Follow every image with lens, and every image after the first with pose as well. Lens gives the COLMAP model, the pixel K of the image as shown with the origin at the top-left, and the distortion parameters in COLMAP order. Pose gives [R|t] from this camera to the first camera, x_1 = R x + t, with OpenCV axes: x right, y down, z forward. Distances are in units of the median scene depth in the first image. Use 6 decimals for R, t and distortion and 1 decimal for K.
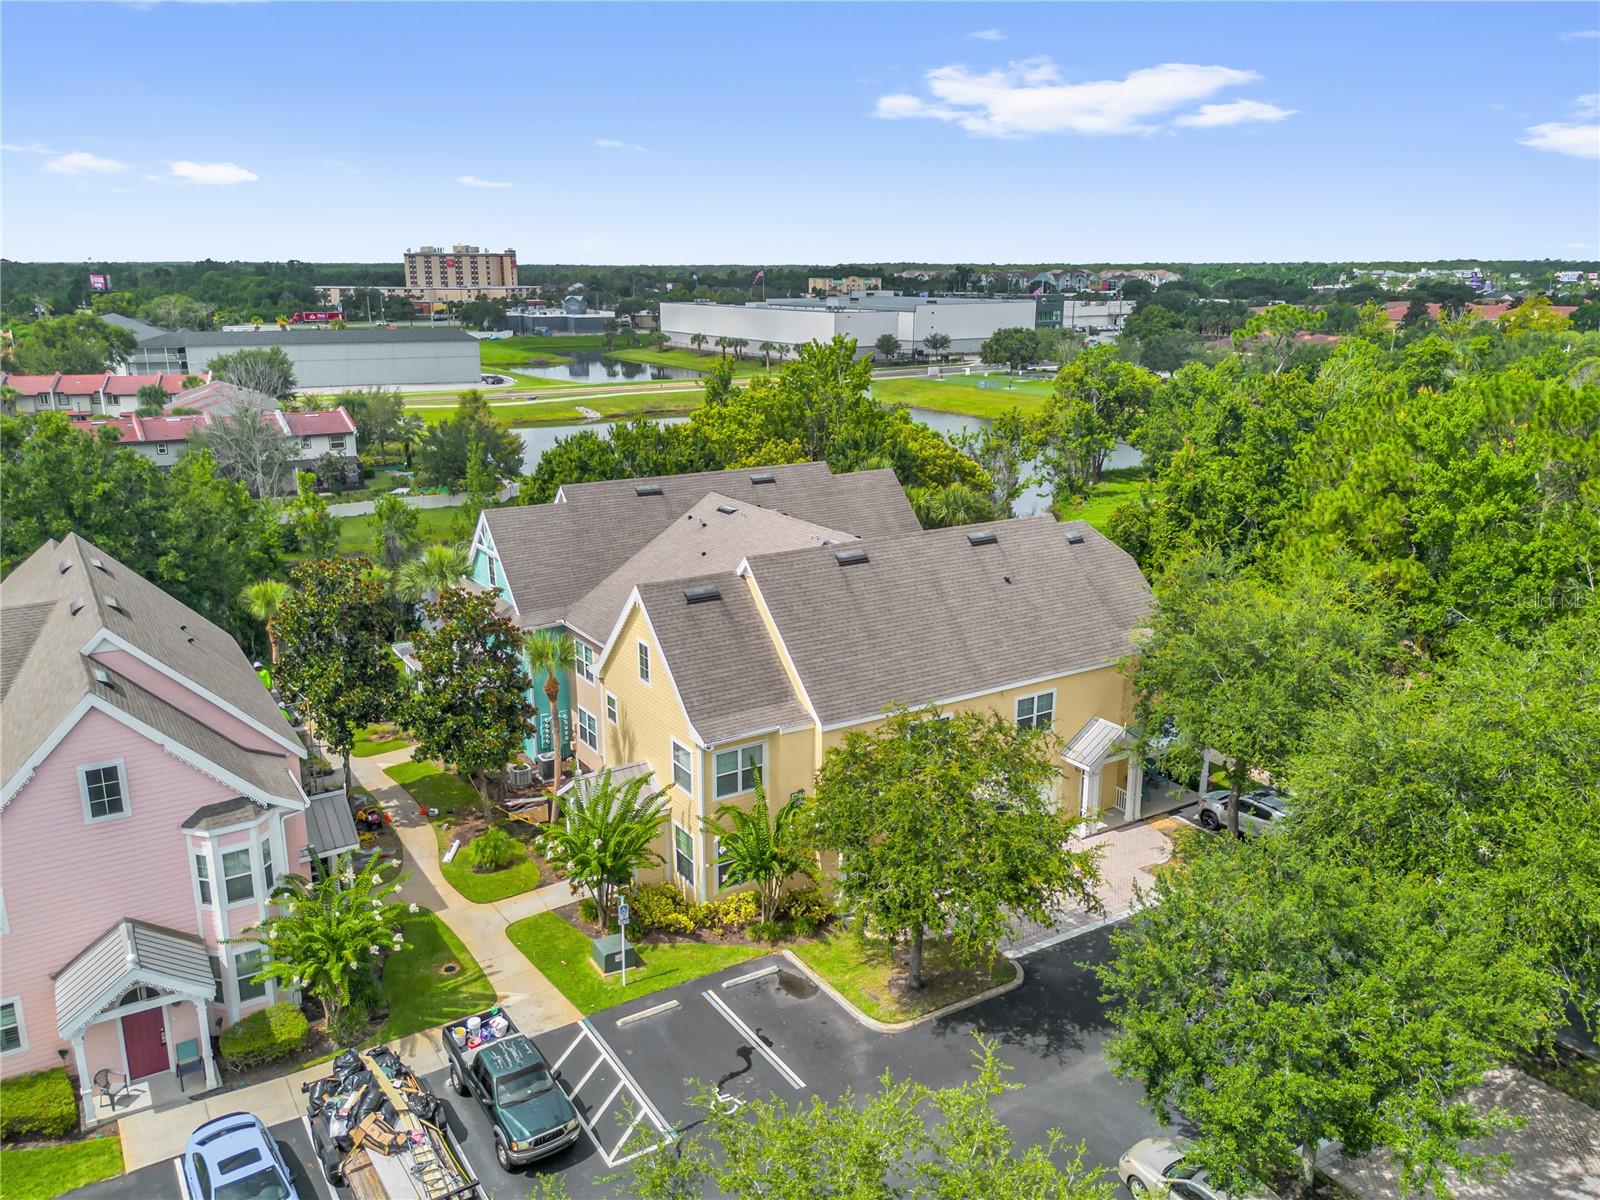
lens RADIAL K [[1199.3, 0, 800.0], [0, 1199.3, 600.0], [0, 0, 1]] dist [0.052219, -0.037962]
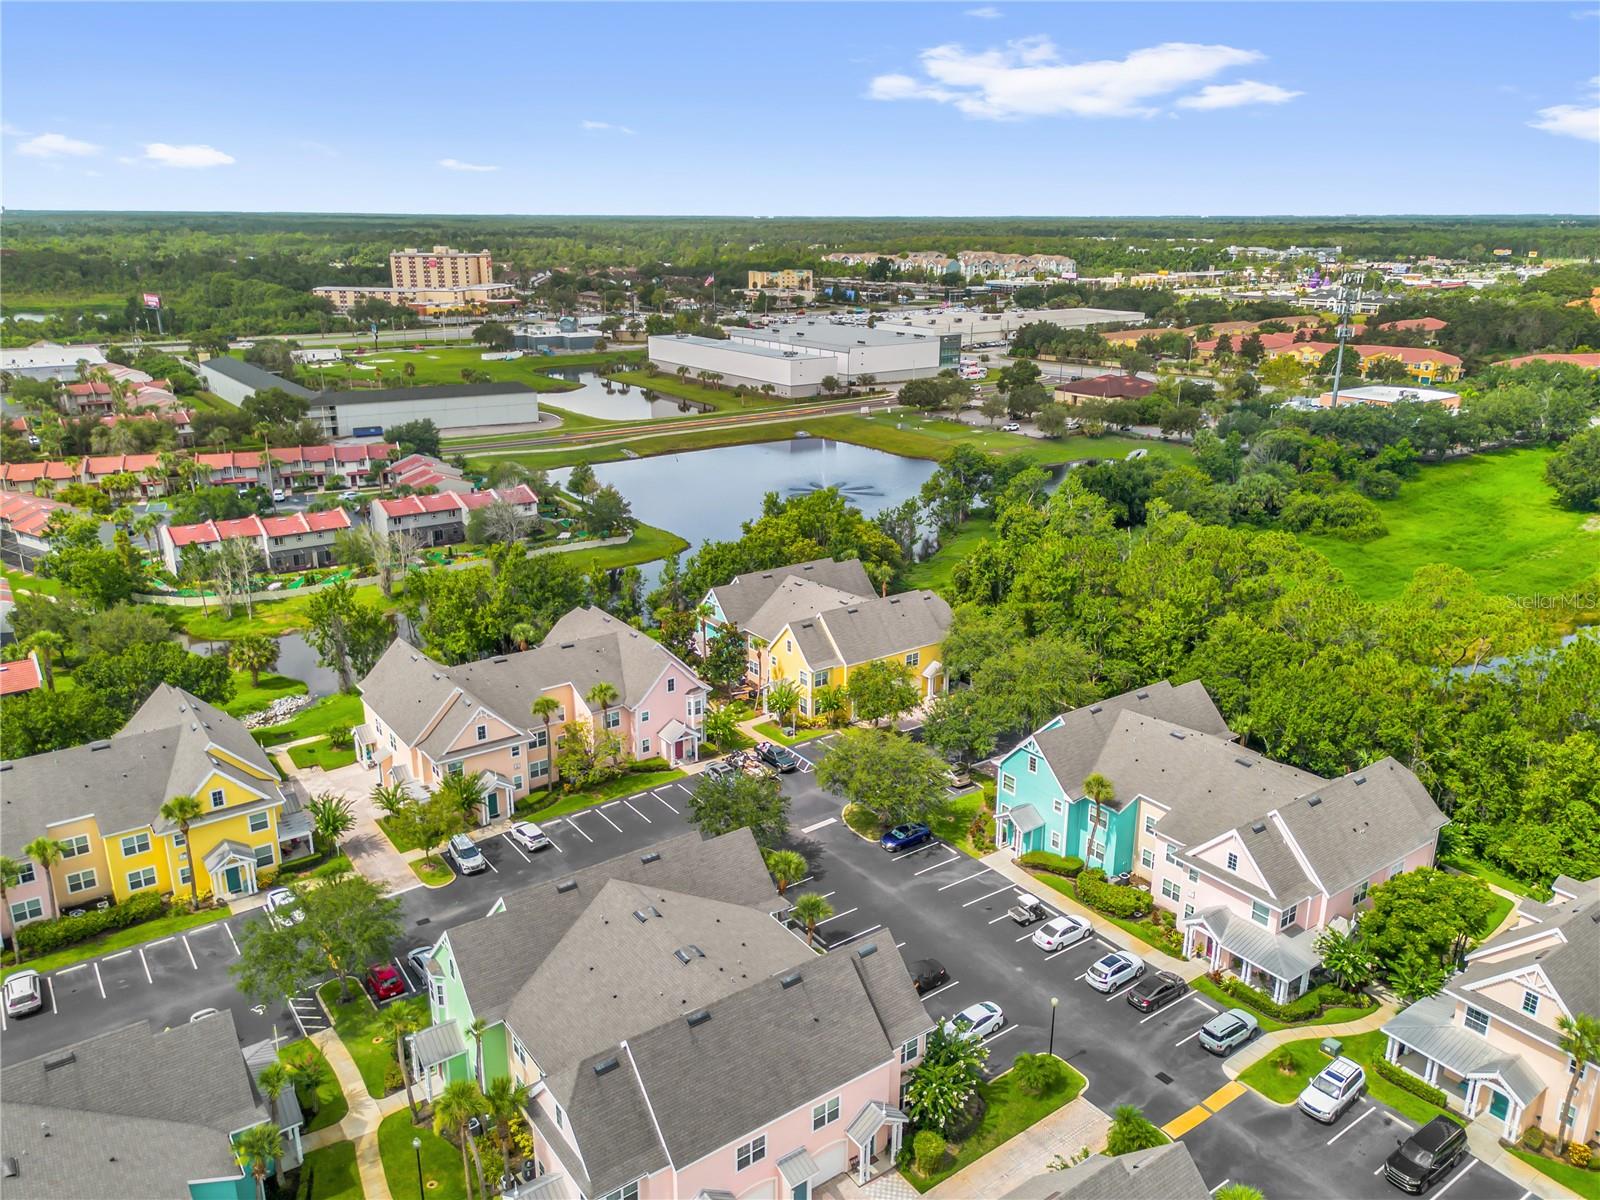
lens RADIAL K [[1199.3, 0, 800.0], [0, 1199.3, 600.0], [0, 0, 1]] dist [0.052219, -0.037962]
pose [[0.997911, -0.016112, 0.062555, -0.312388], [0.012957, 0.998639, 0.050526, -0.242420], [-0.063284, -0.049610, 0.996762, -2.268623]]
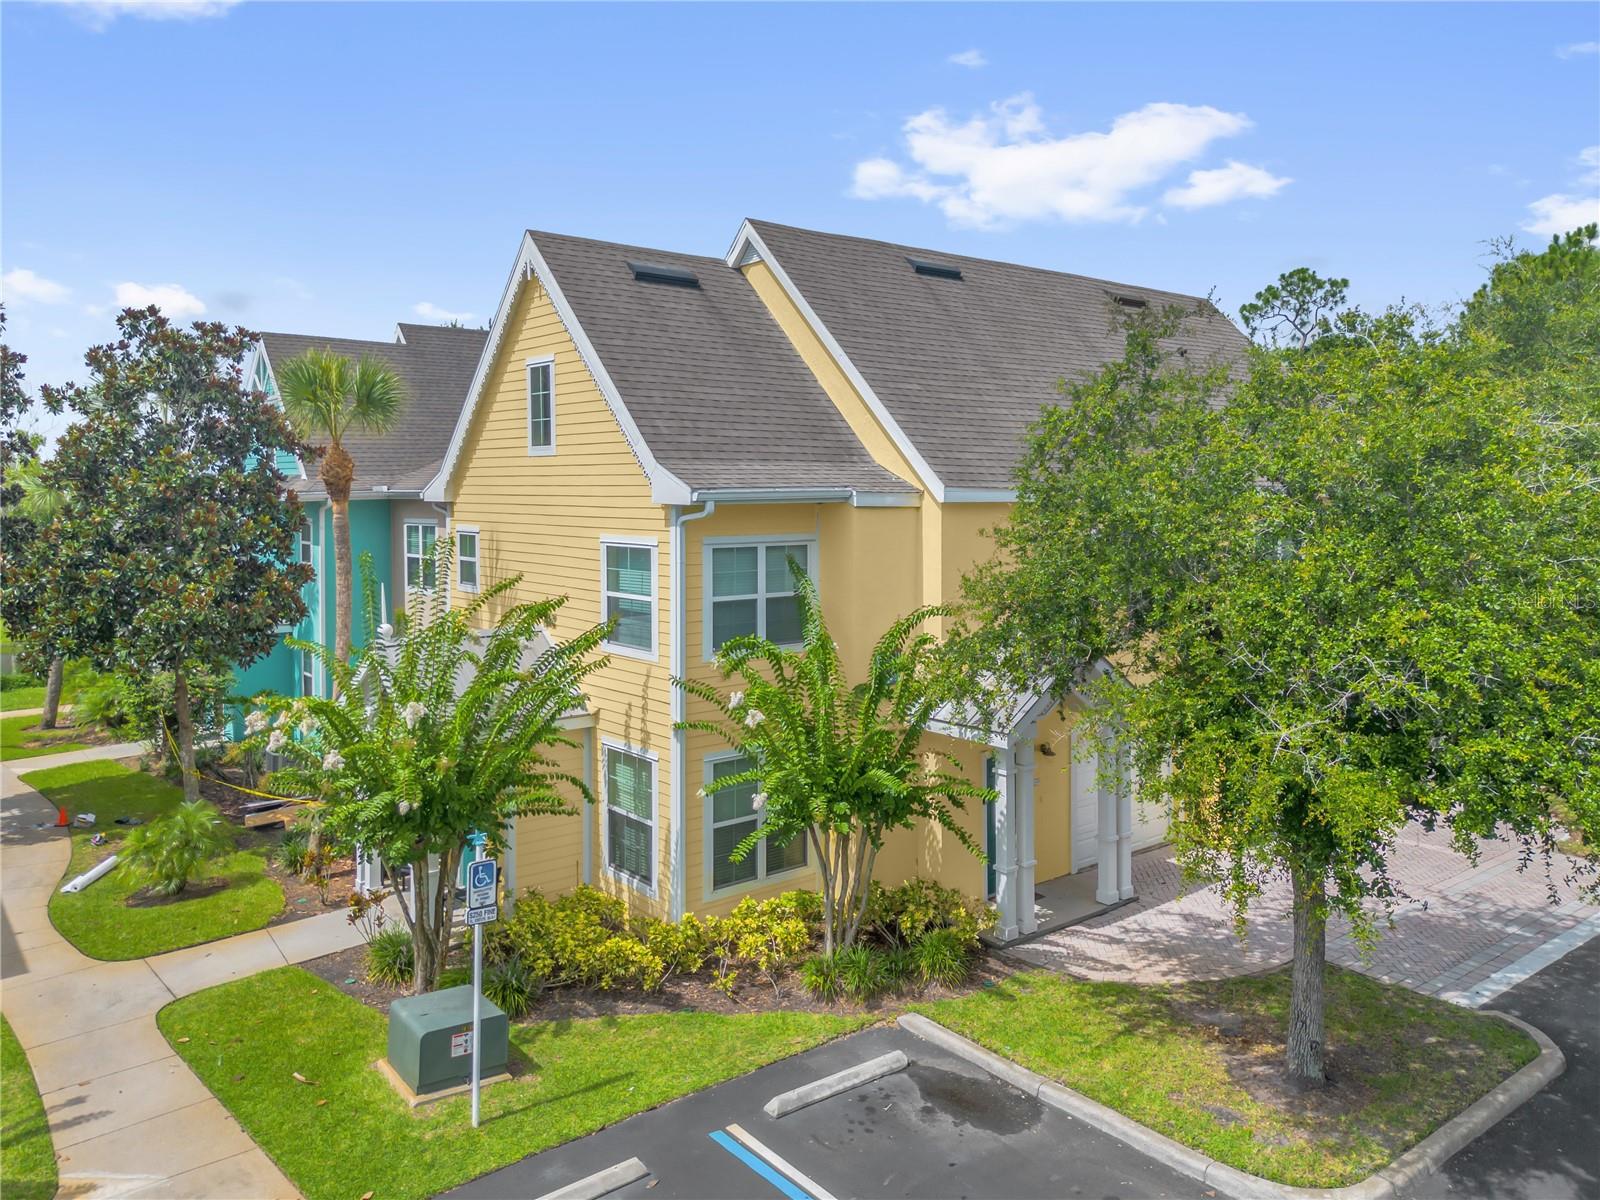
lens RADIAL K [[1178.5, 0, 798.2], [0, 1178.5, 507.2], [0, 0, 1]] dist [0.025096, -0.005648]
pose [[0.994080, -0.004748, 0.108550, -0.083744], [0.030911, 0.970122, -0.240639, 0.214907], [-0.104164, 0.242570, 0.964526, 0.577297]]
